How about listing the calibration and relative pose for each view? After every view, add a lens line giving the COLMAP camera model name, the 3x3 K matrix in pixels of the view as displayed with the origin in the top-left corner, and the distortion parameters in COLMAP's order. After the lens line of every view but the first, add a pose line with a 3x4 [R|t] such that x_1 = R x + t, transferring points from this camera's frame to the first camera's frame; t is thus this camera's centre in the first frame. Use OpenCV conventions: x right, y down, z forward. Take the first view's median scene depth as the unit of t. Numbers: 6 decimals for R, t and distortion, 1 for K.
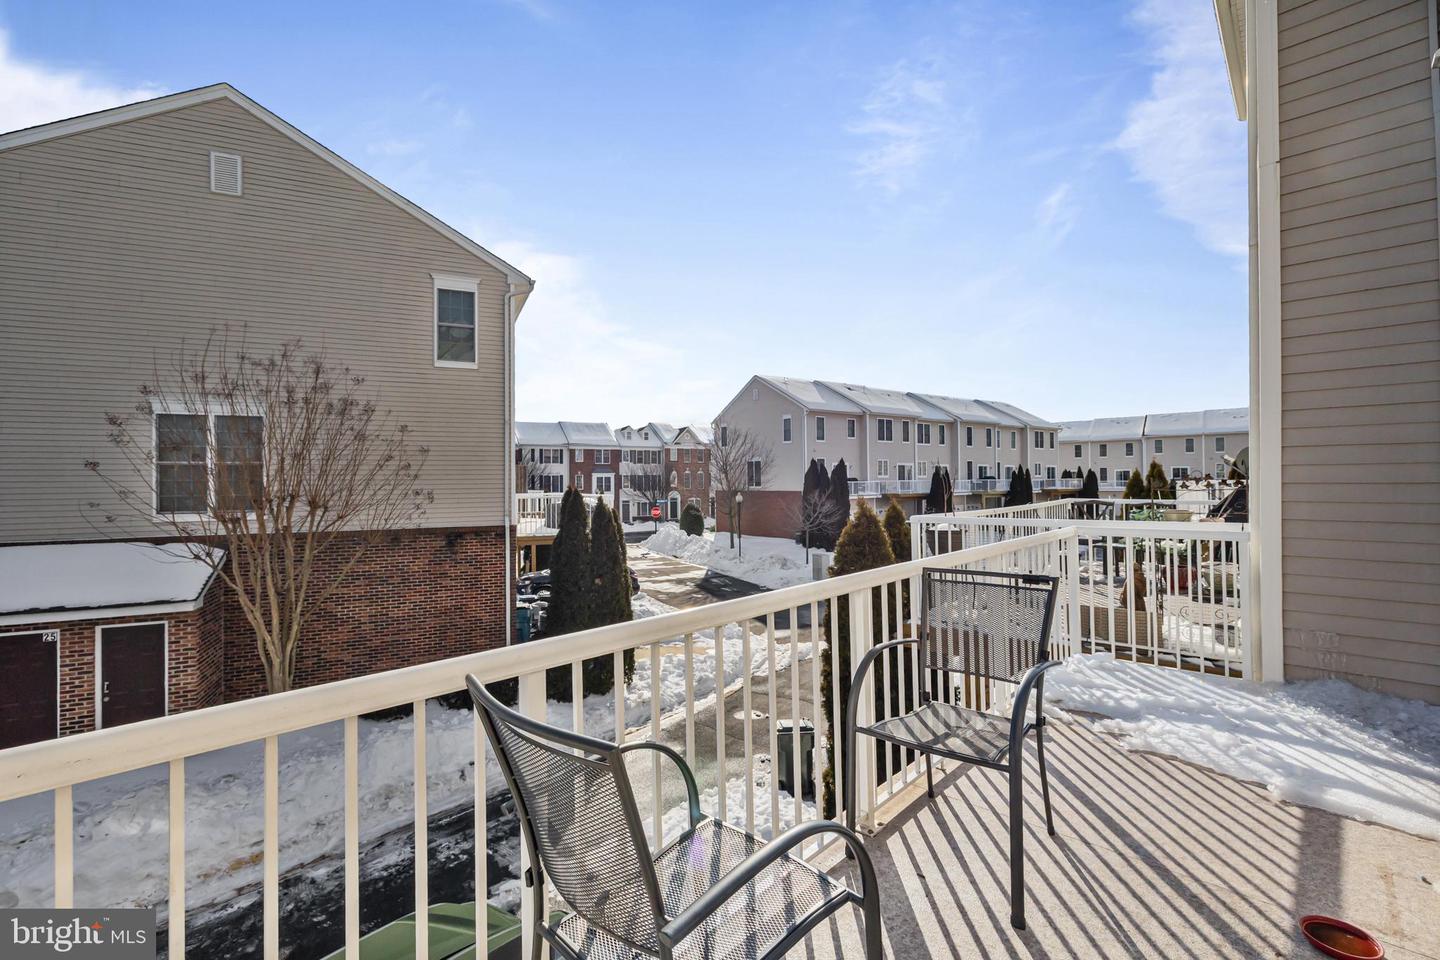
lens RADIAL K [[622.0, 0, 714.2], [0, 622.0, 474.3], [0, 0, 1]] dist [0.000083, 0.000143]
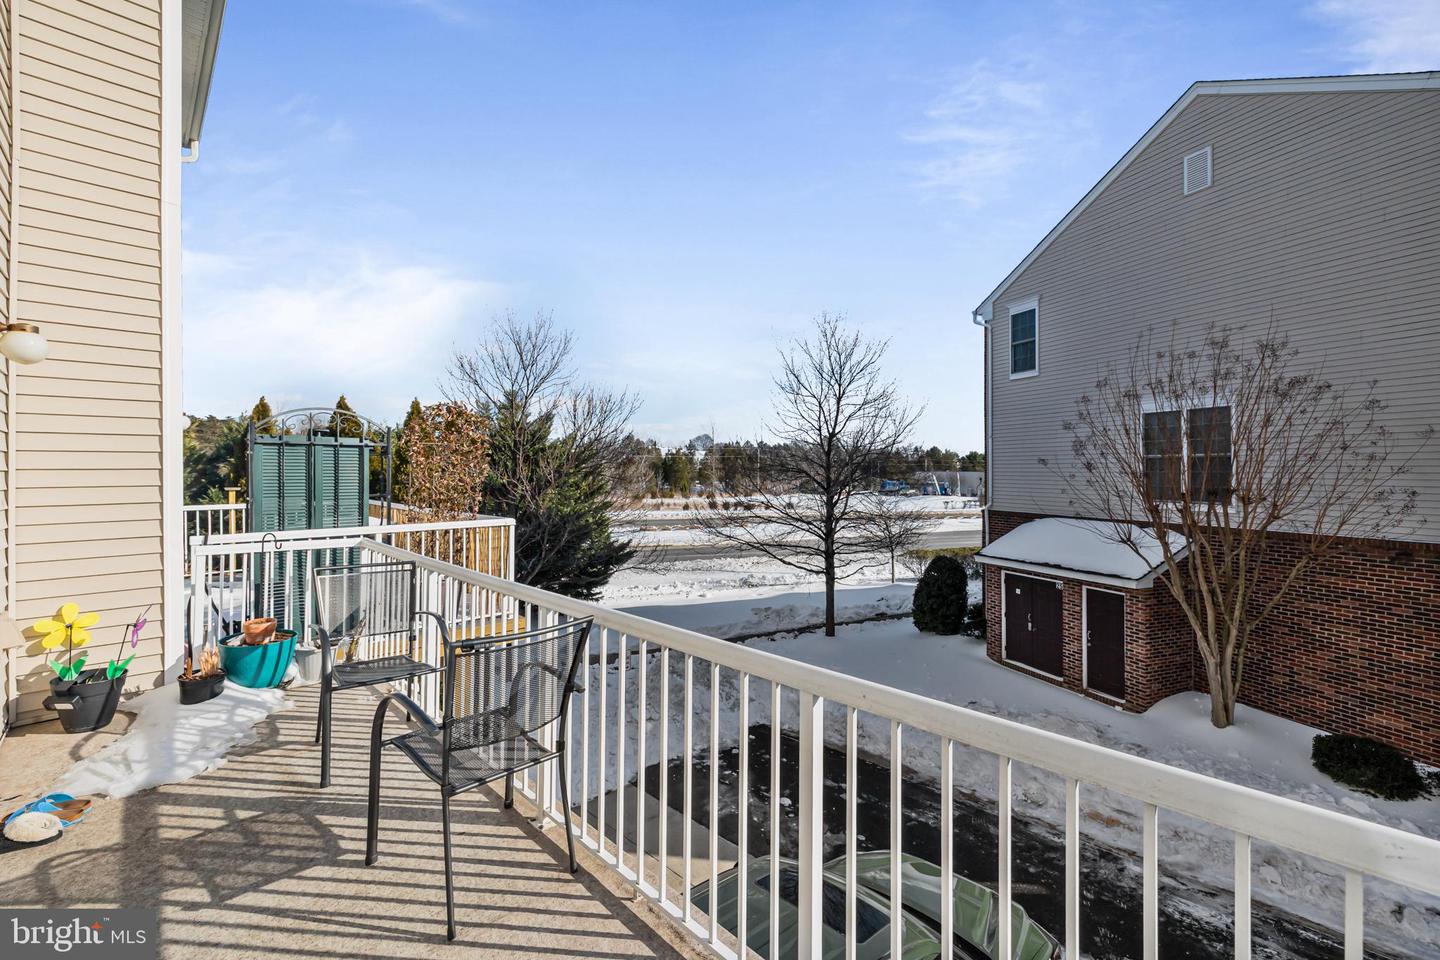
lens RADIAL K [[609.0, 0, 721.8], [0, 609.0, 468.2], [0, 0, 1]] dist [0.000162, 0.000077]
pose [[-0.031001, 0.005425, -0.999505, 0.294618], [0.012097, 0.999914, 0.005052, -0.013806], [0.999446, -0.011935, -0.031064, 0.304220]]
